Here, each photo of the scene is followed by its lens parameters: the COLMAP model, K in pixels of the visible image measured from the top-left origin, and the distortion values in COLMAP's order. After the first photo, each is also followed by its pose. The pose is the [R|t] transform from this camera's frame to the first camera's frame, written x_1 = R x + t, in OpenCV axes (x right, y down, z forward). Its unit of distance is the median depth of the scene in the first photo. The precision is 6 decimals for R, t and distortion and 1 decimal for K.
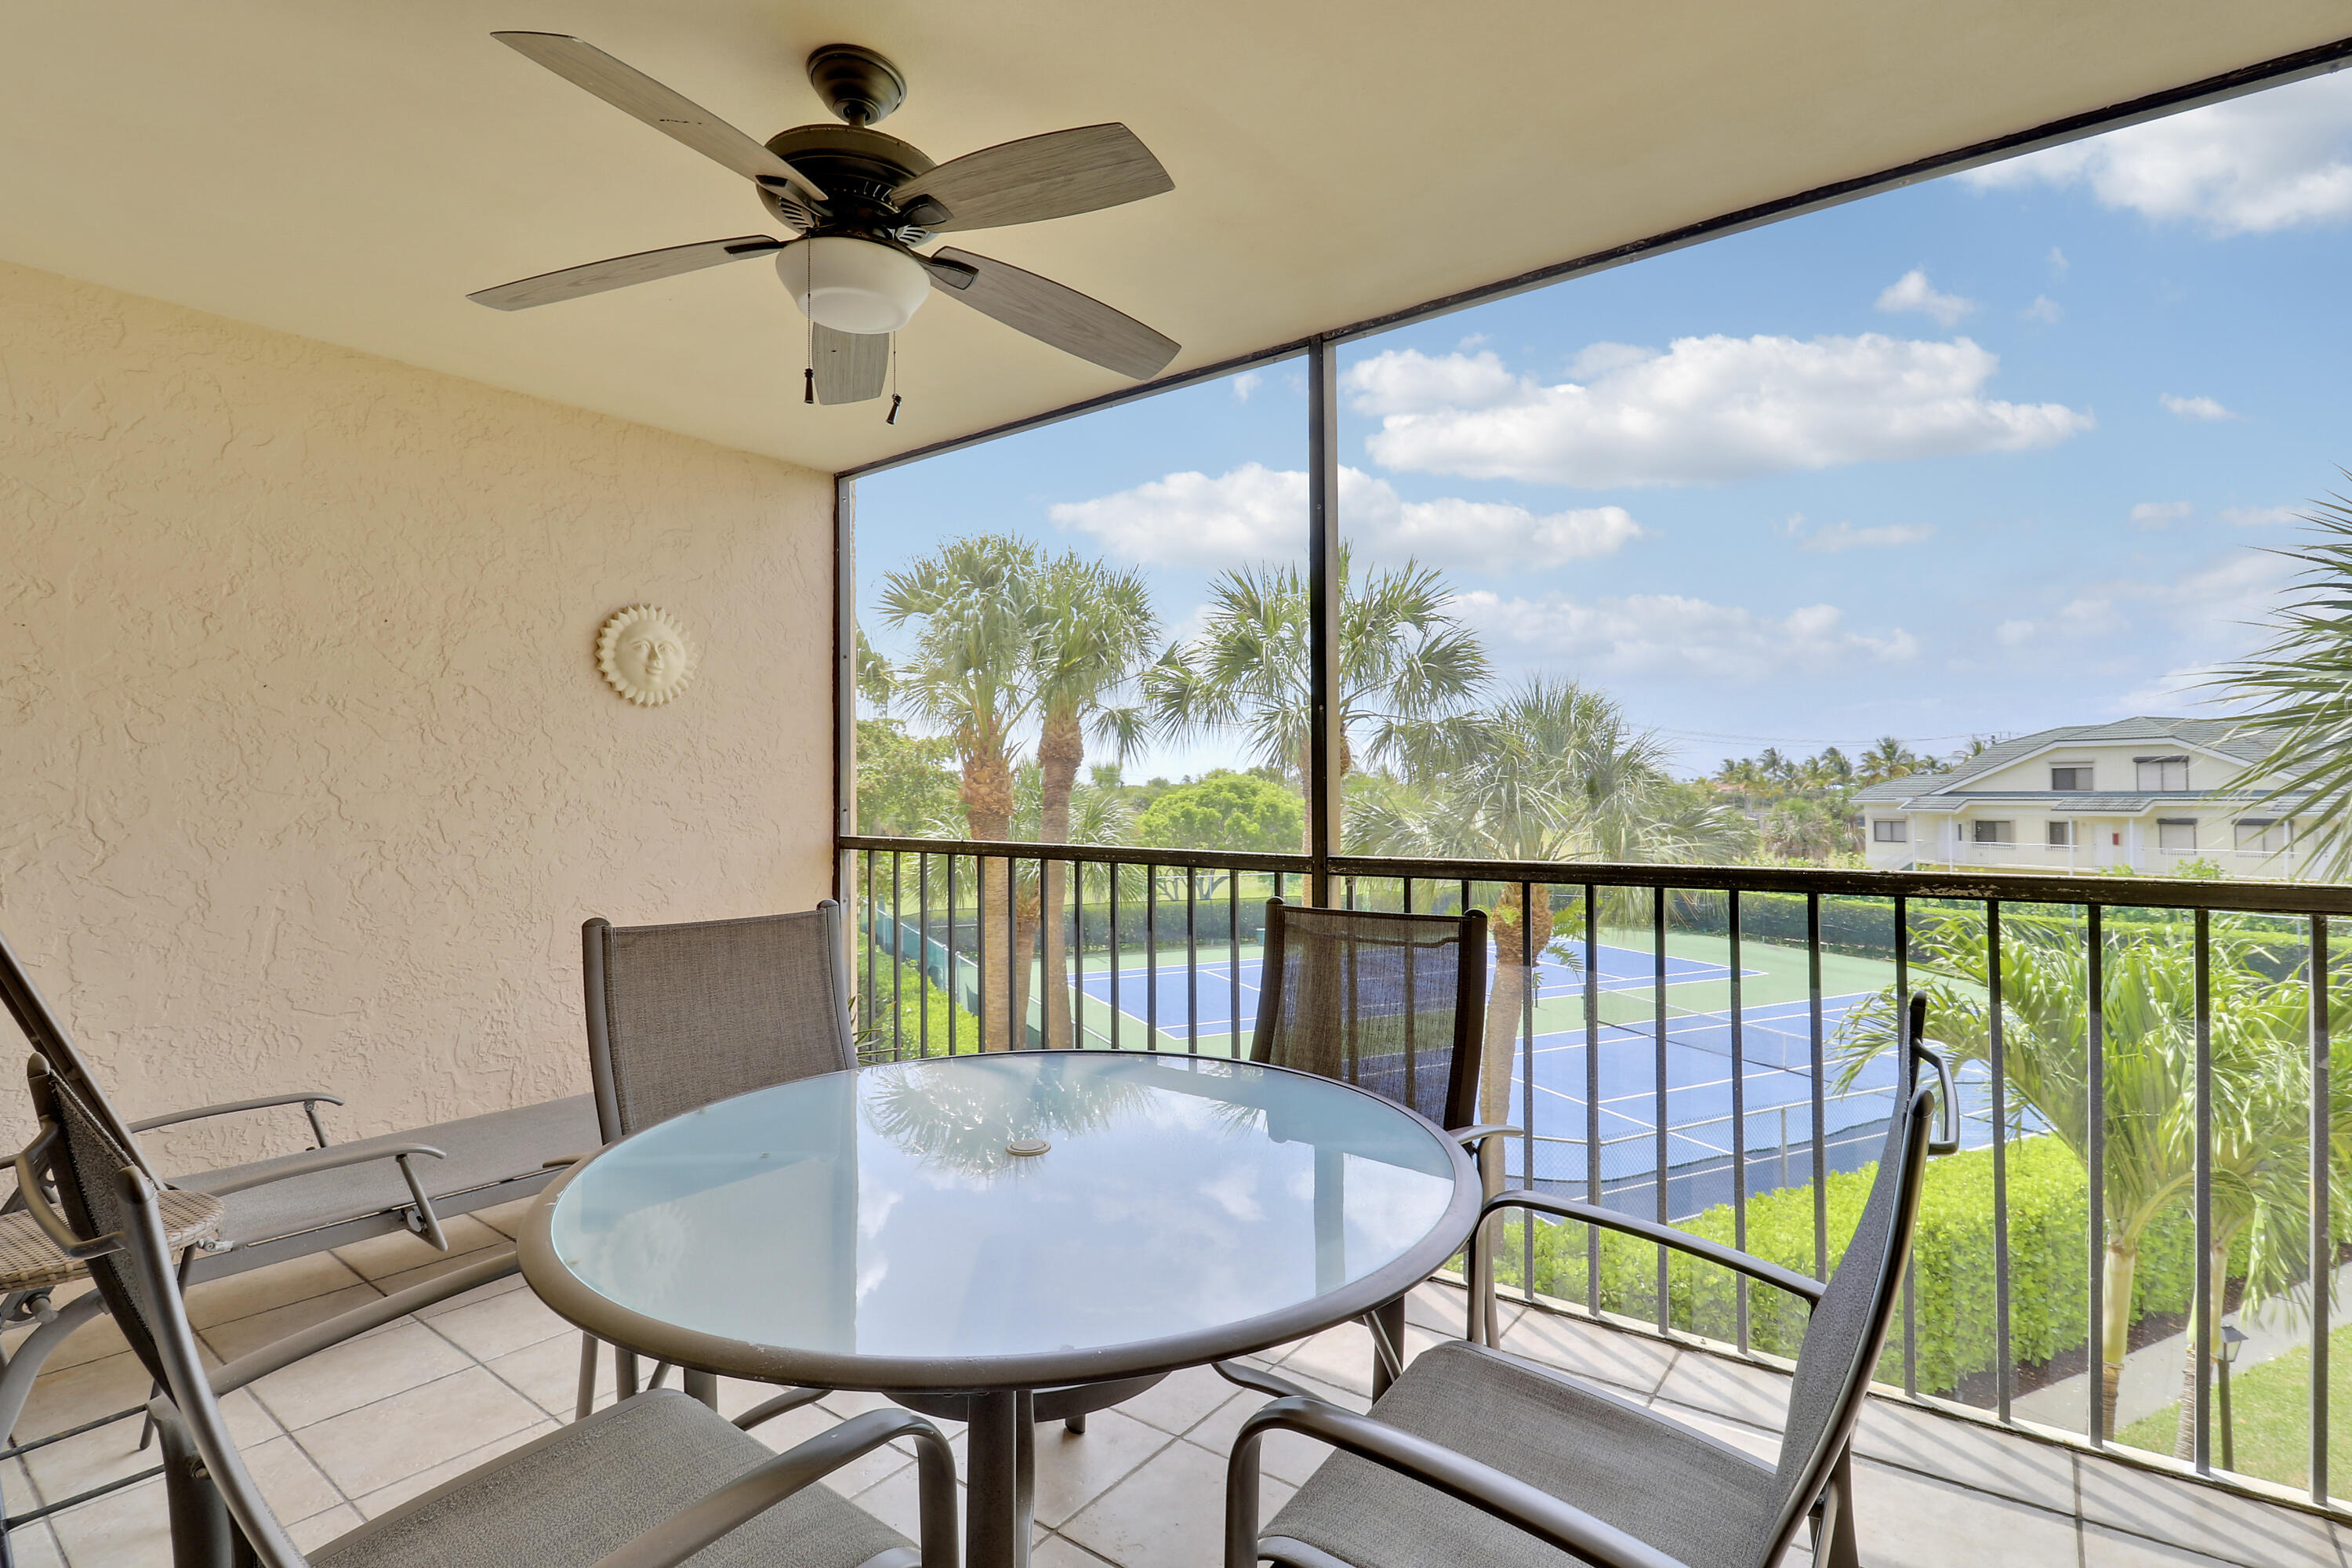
lens RADIAL K [[1094.6, 0, 1183.4], [0, 1094.6, 808.8], [0, 0, 1]] dist [-0.011027, -0.007835]
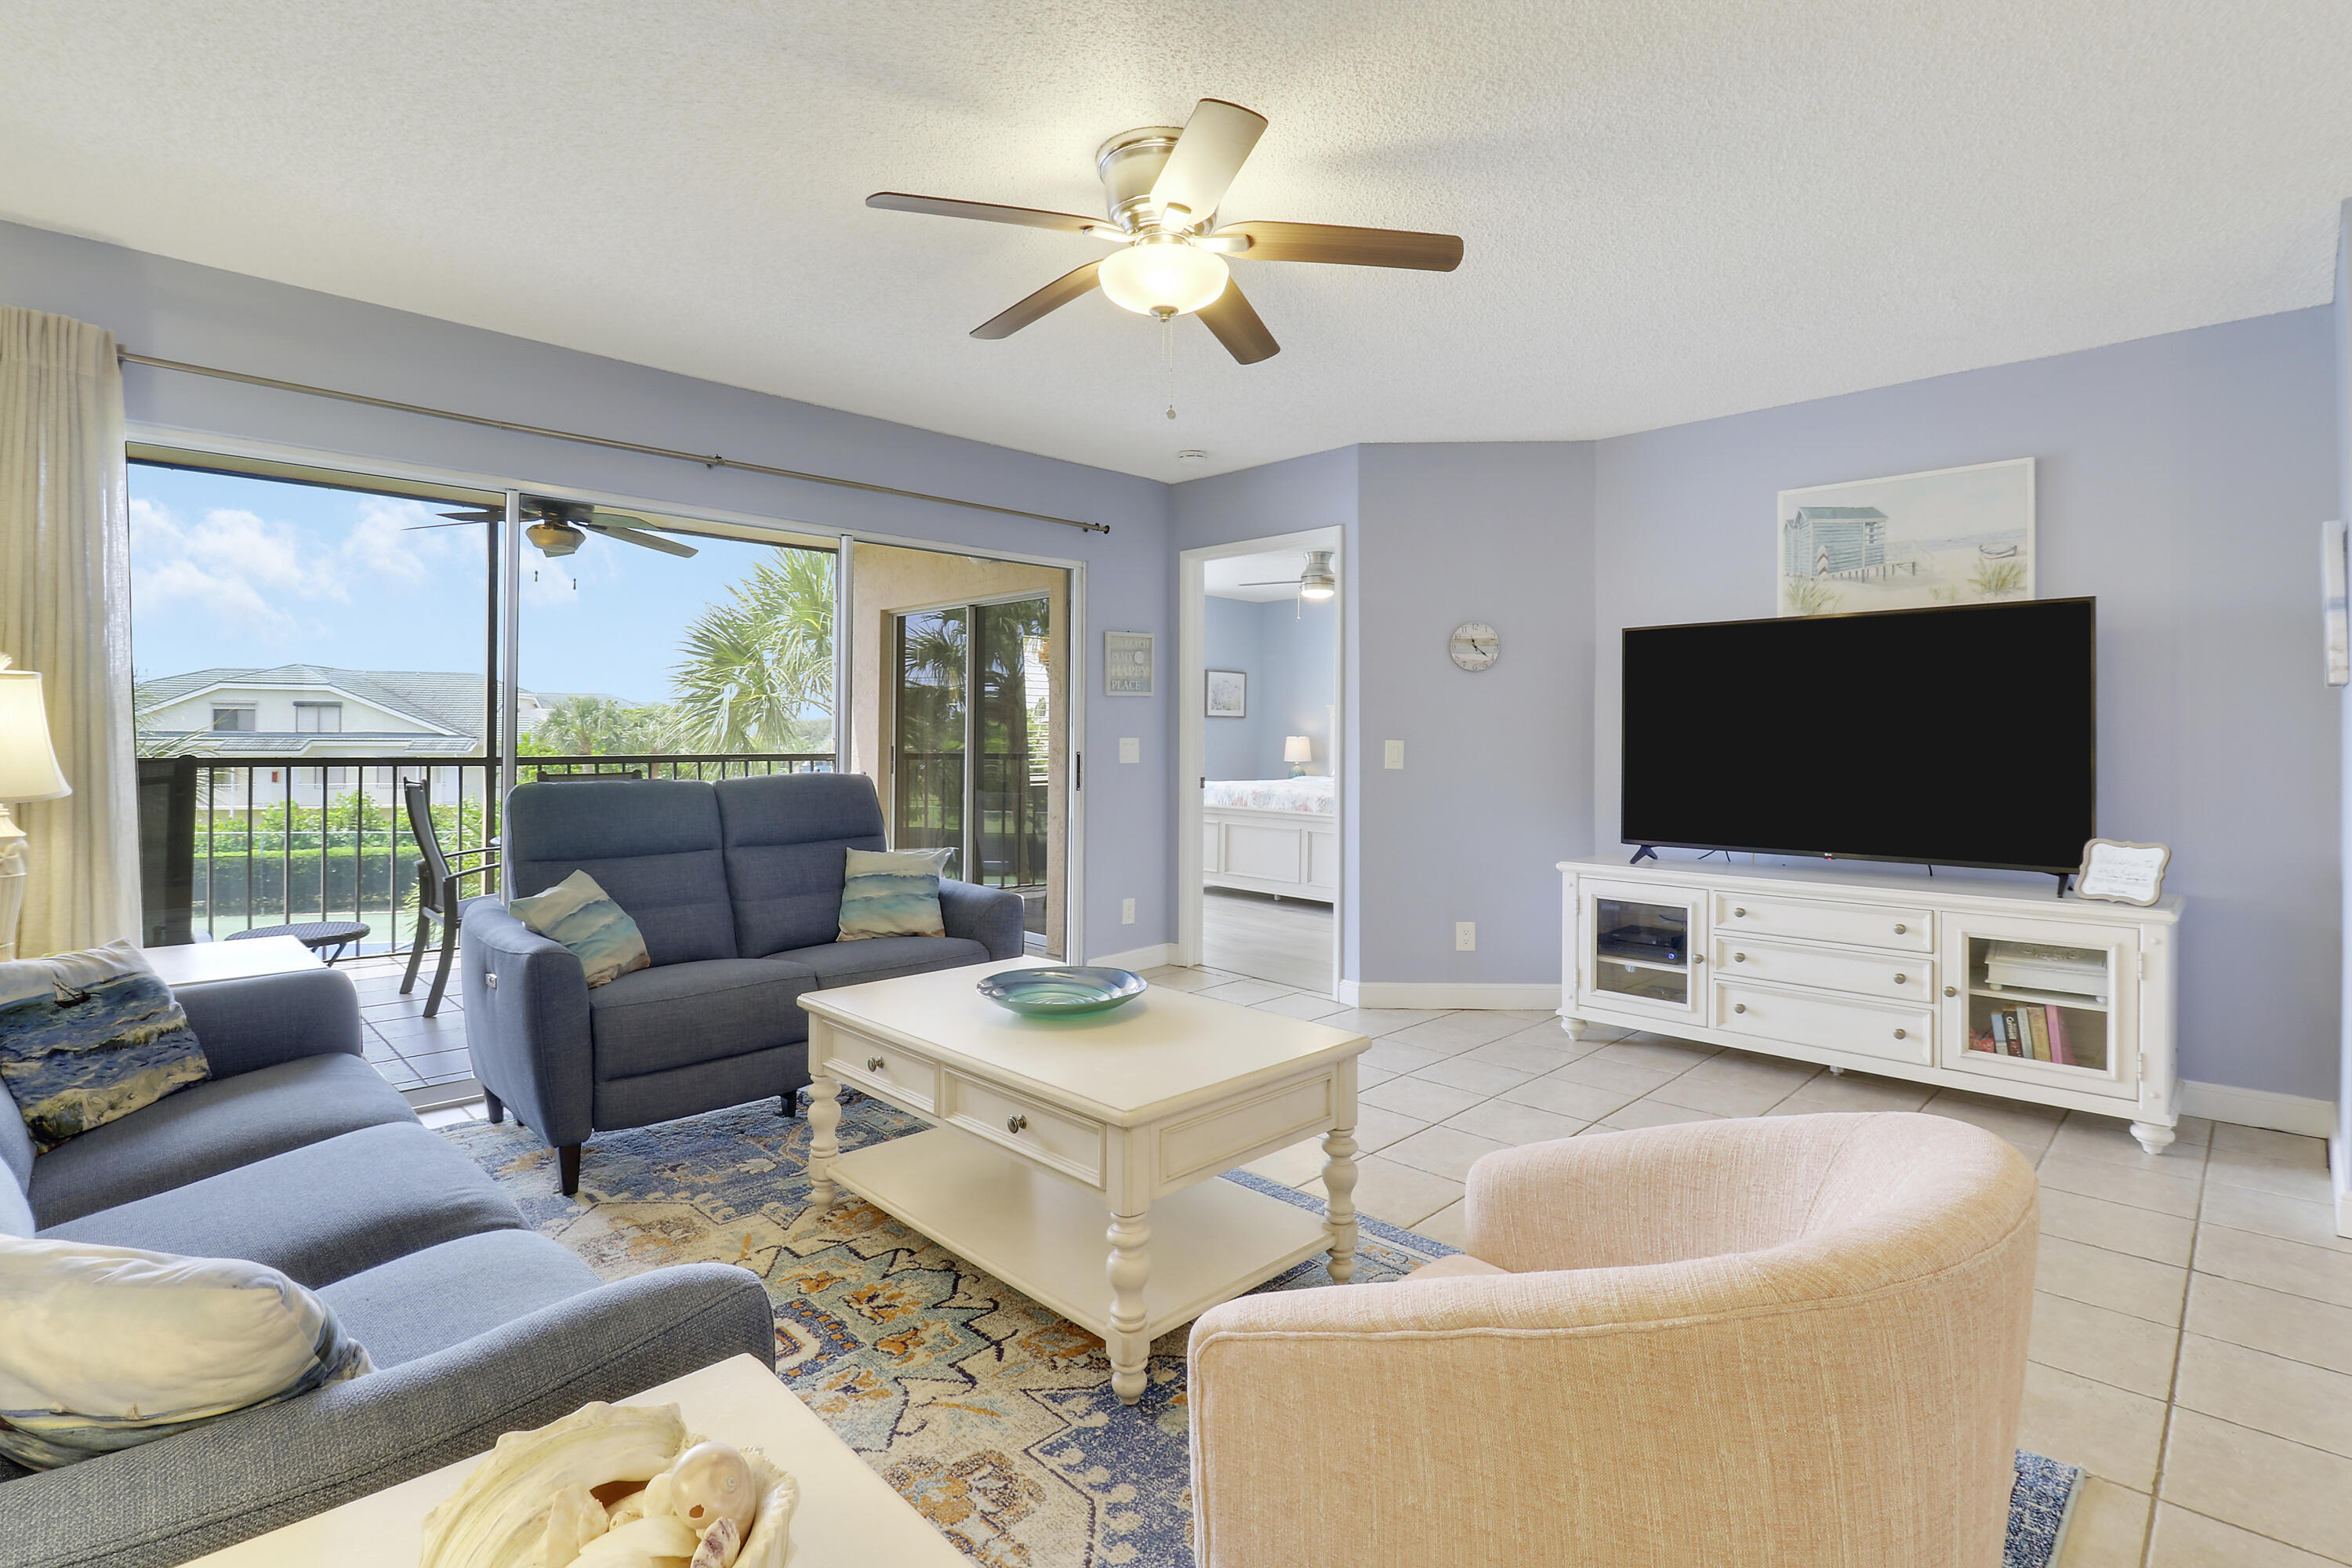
lens RADIAL K [[1113.0, 0, 1179.8], [0, 1113.0, 746.2], [0, 0, 1]] dist [-0.001580, -0.012586]
pose [[0.130592, -0.003172, 0.991431, -0.112603], [0.007106, 0.999972, 0.002263, 0.001668], [-0.991411, 0.006749, 0.130611, -0.036095]]
